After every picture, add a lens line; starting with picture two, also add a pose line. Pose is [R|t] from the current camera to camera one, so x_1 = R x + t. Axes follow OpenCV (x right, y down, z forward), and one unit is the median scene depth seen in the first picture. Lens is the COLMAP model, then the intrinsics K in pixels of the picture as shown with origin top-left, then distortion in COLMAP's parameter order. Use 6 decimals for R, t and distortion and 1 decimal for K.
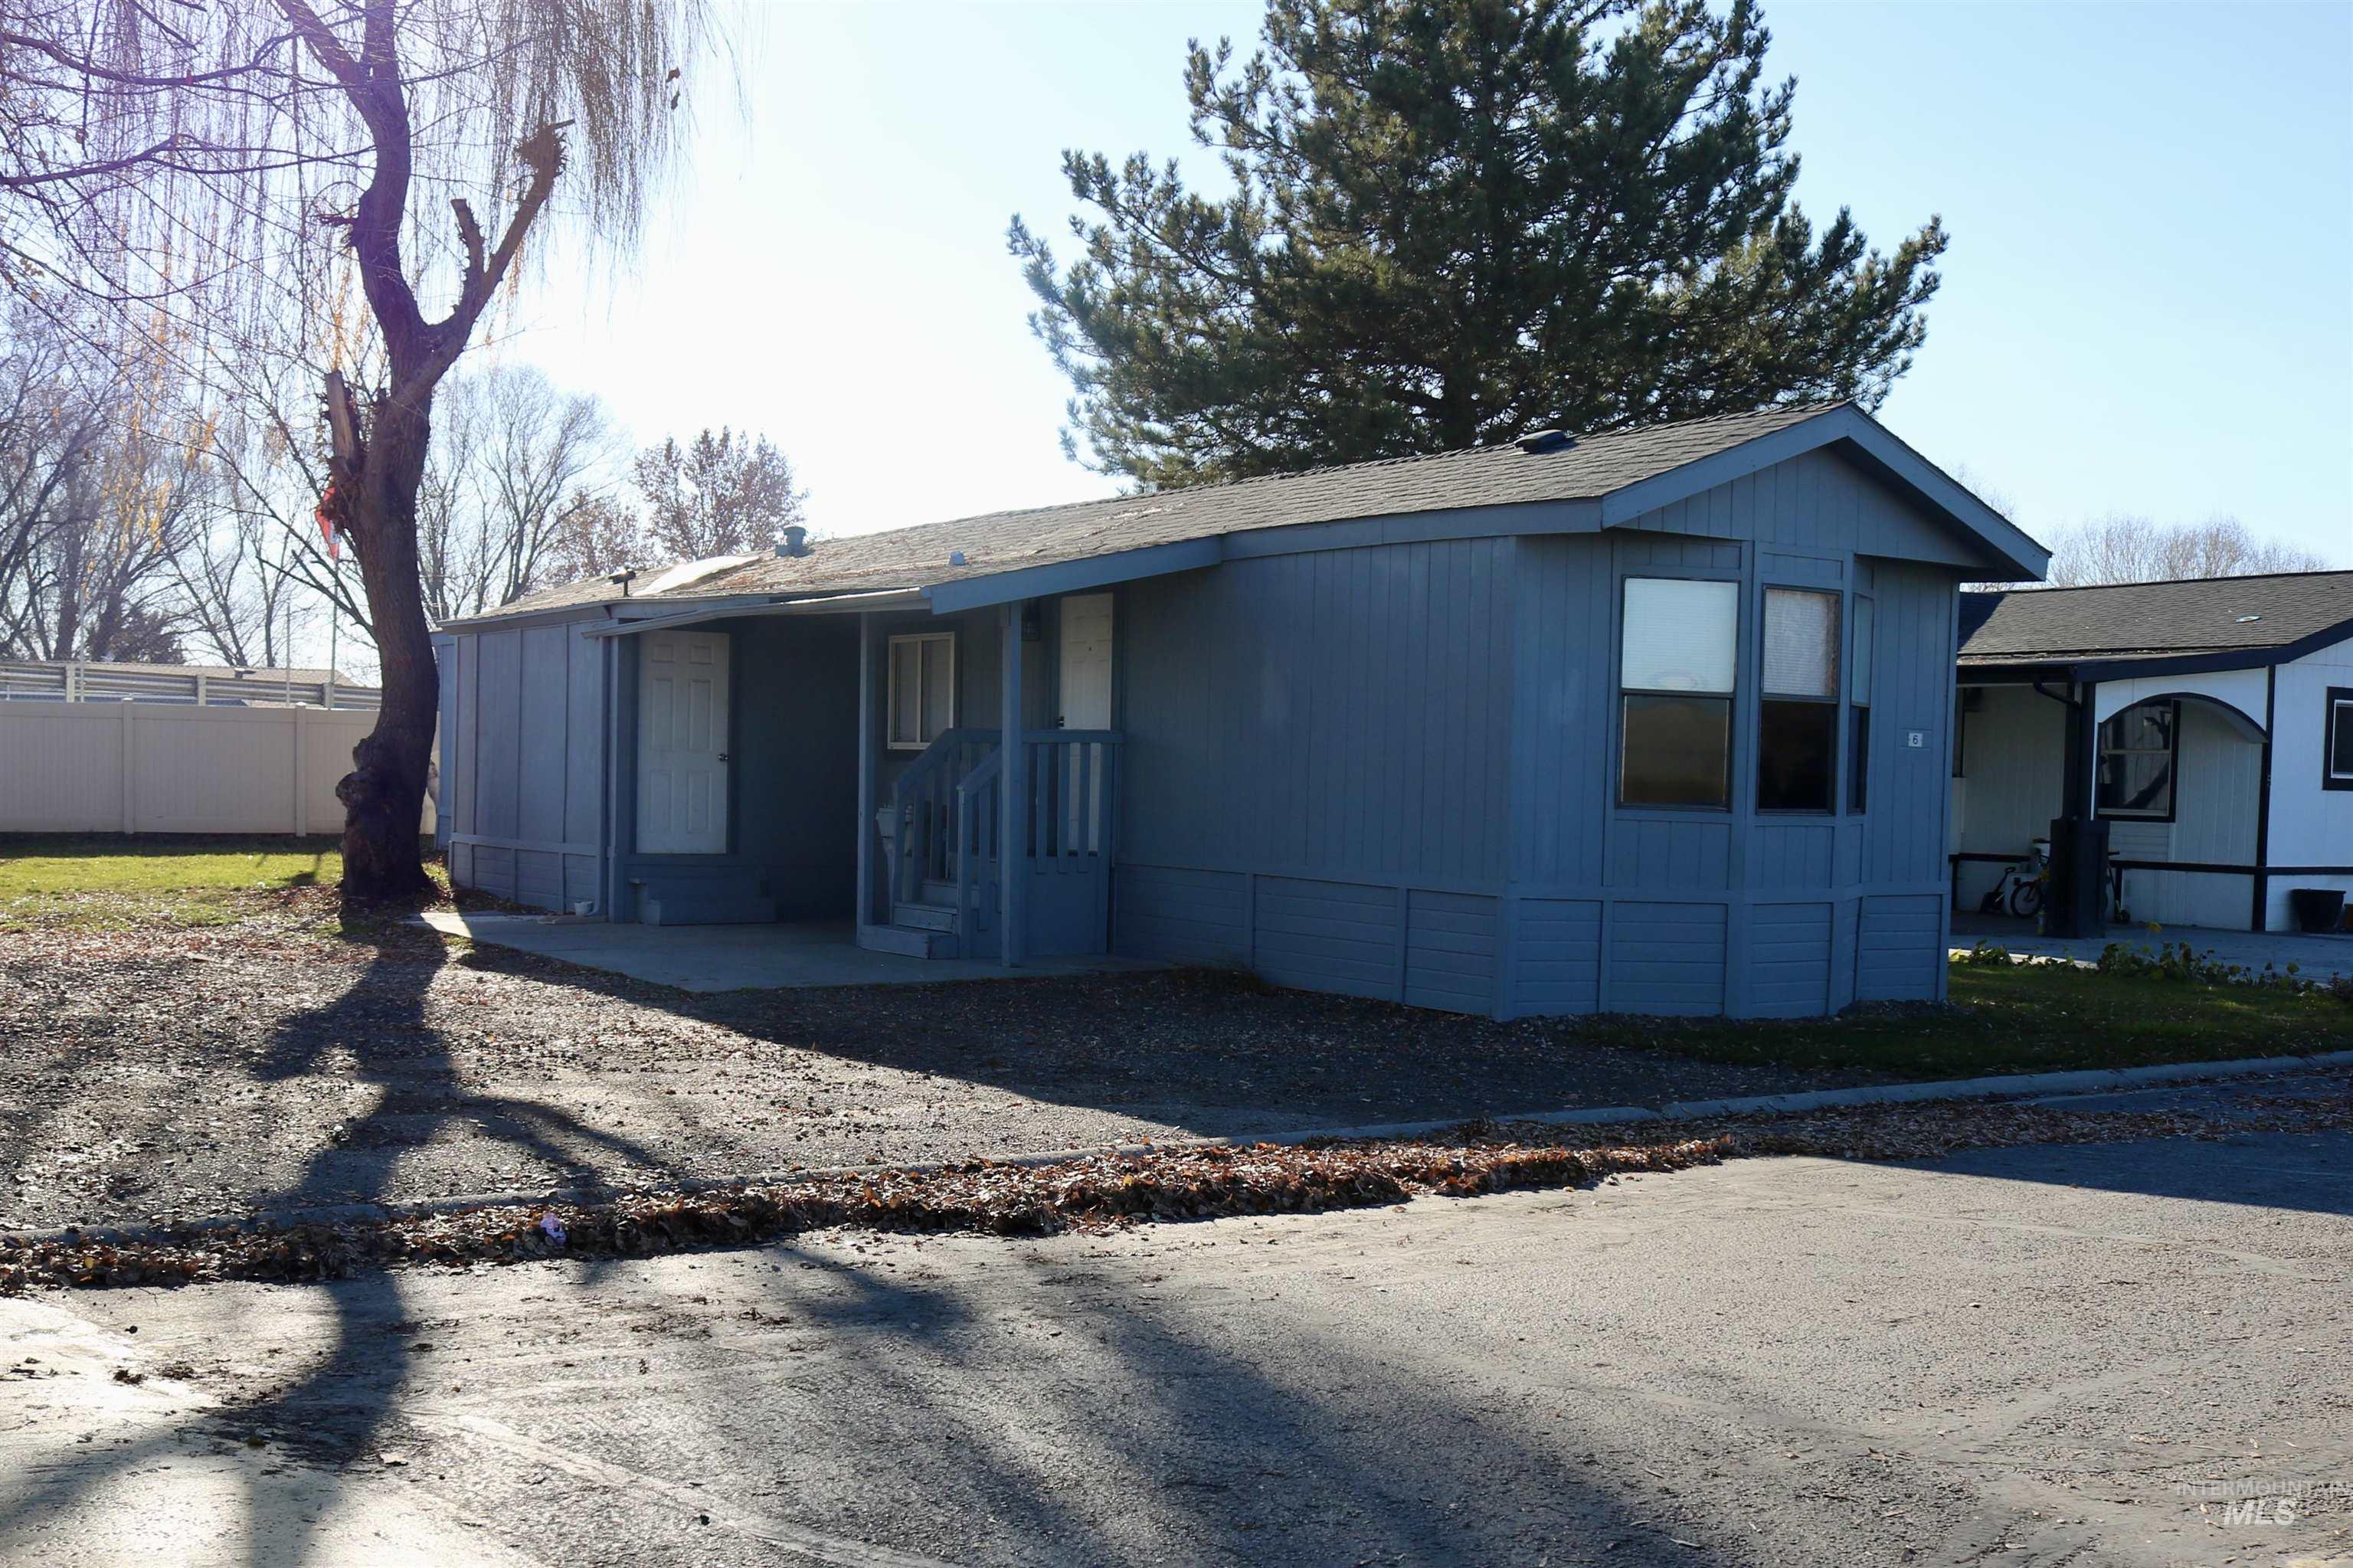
lens RADIAL K [[1964.5, 0, 1186.8], [0, 1964.5, 796.4], [0, 0, 1]] dist [-0.157351, 0.131689]
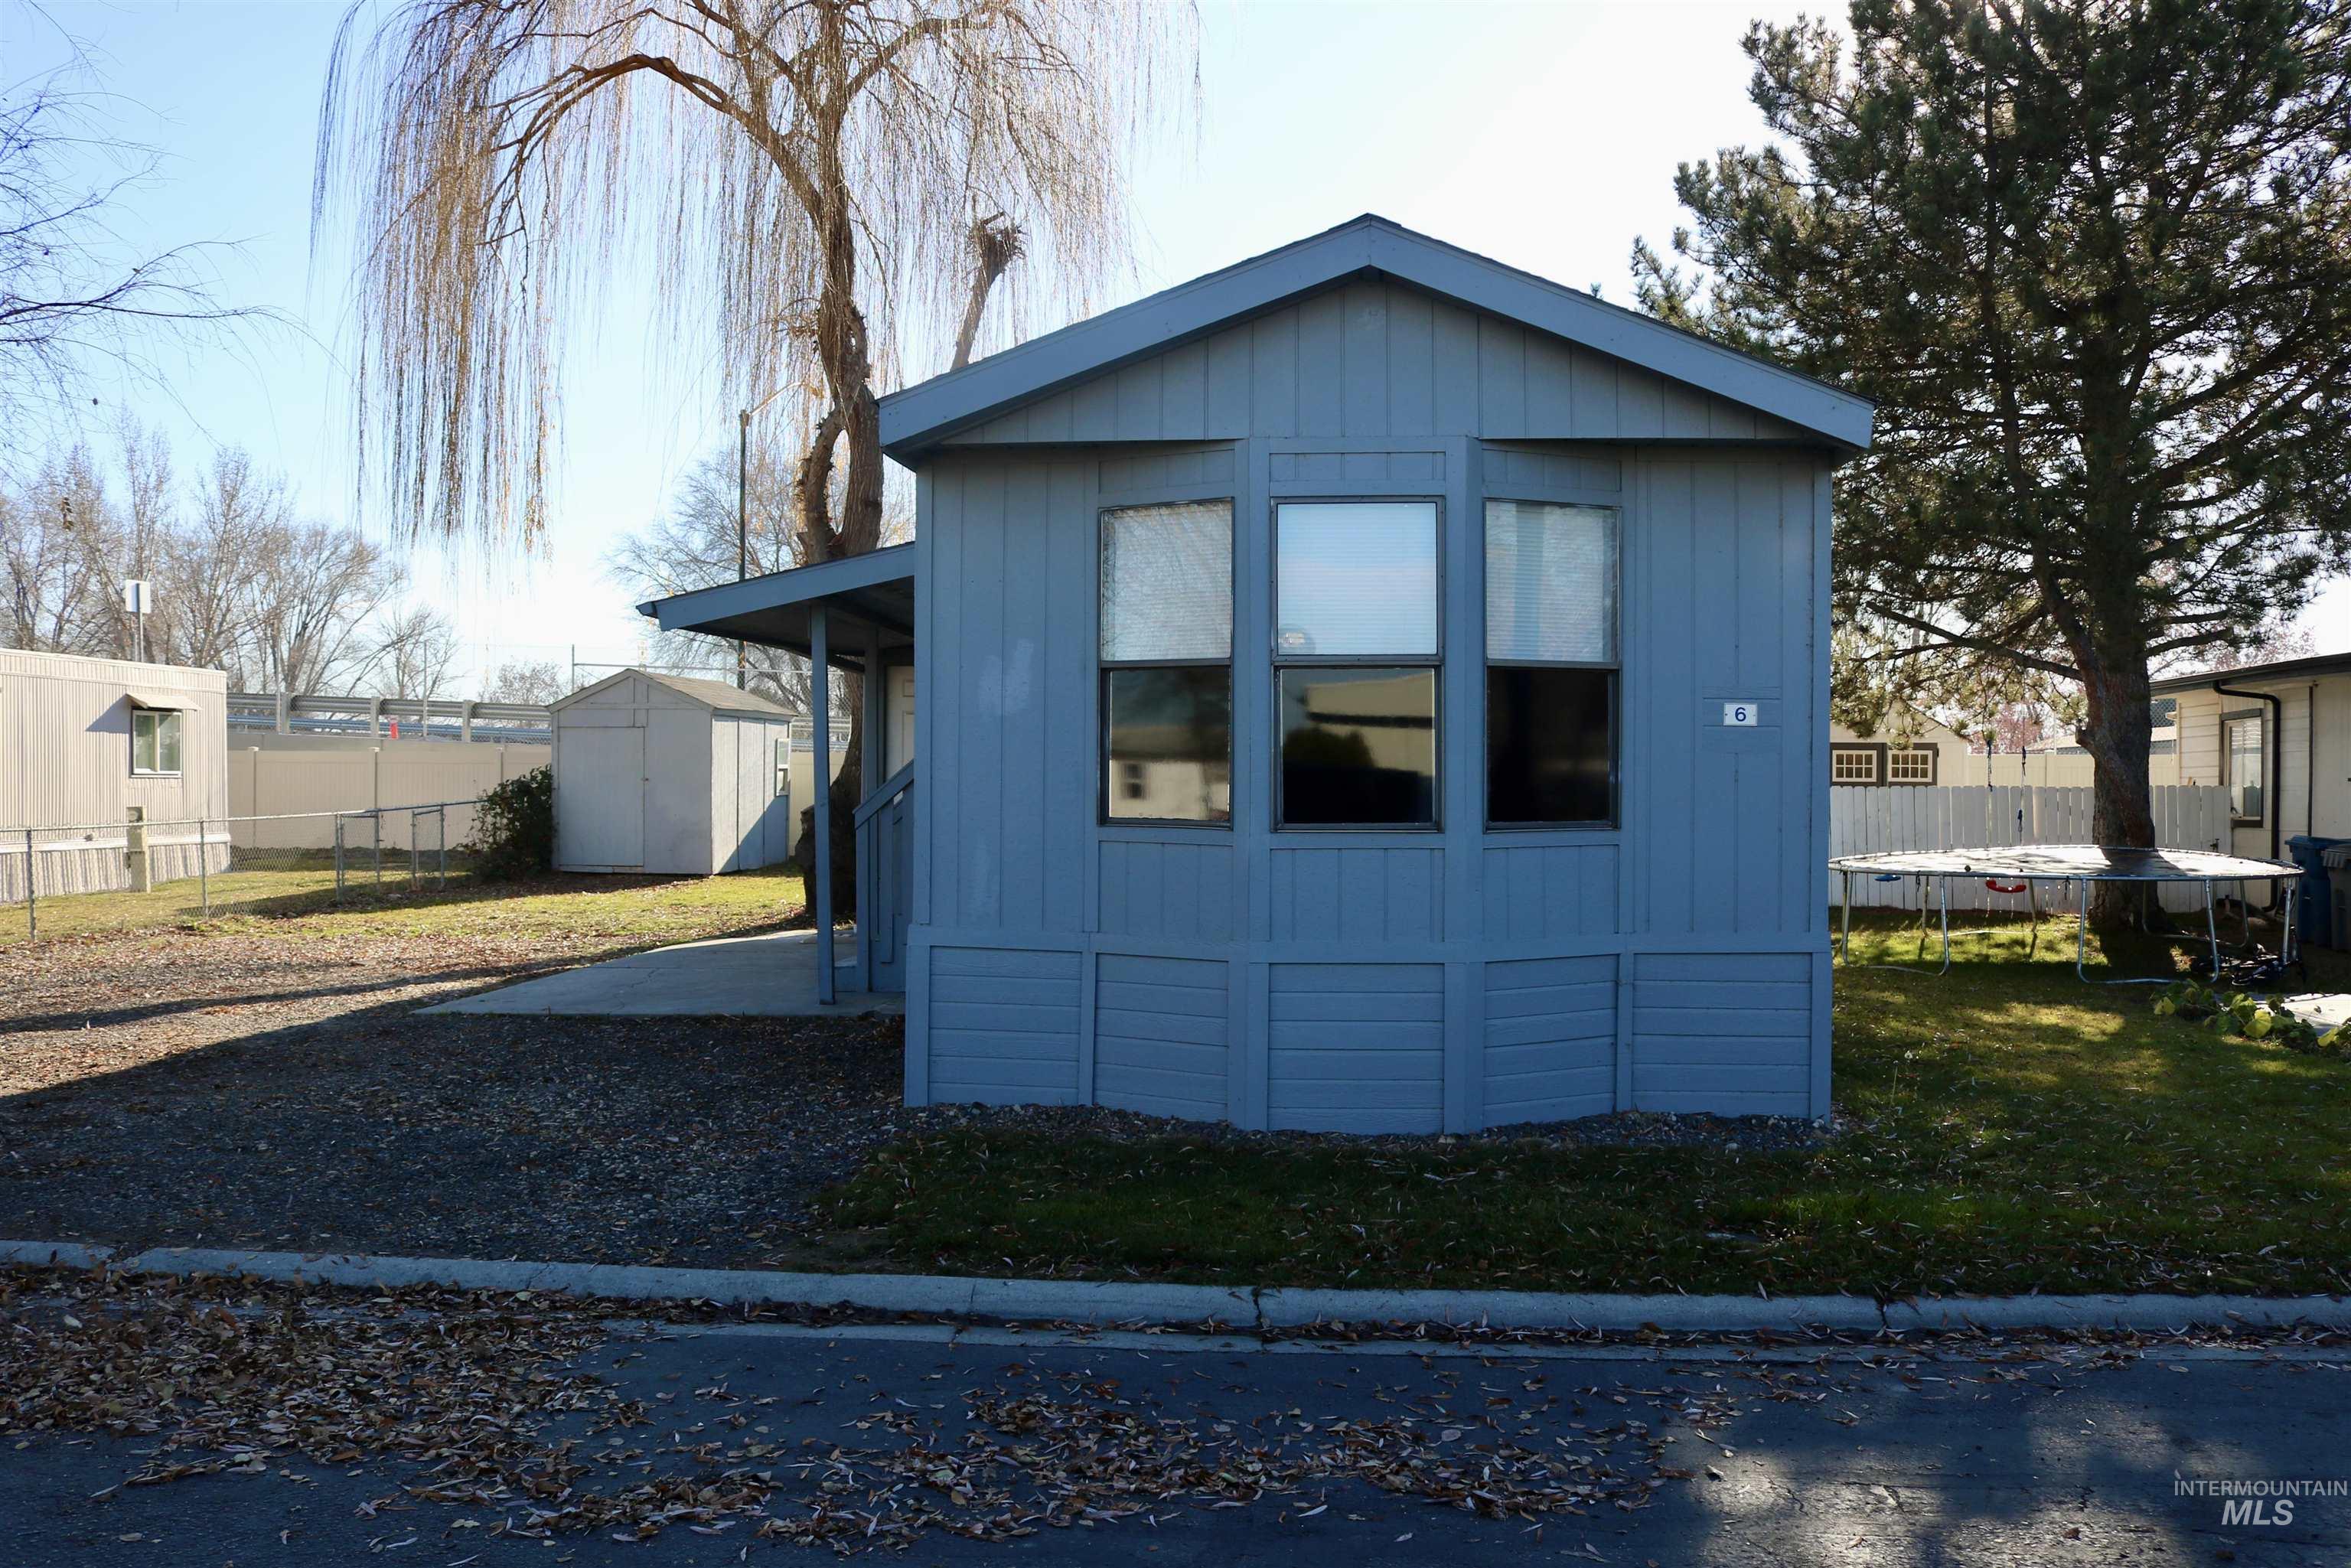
lens RADIAL K [[1775.7, 0, 1175.5], [0, 1775.7, 784.0], [0, 0, 1]] dist [-0.127513, 0.086198]
pose [[0.855134, -0.026504, -0.517730, 0.528838], [0.012350, 0.999450, -0.030765, 0.010145], [0.518261, 0.019914, 0.854991, 0.399623]]
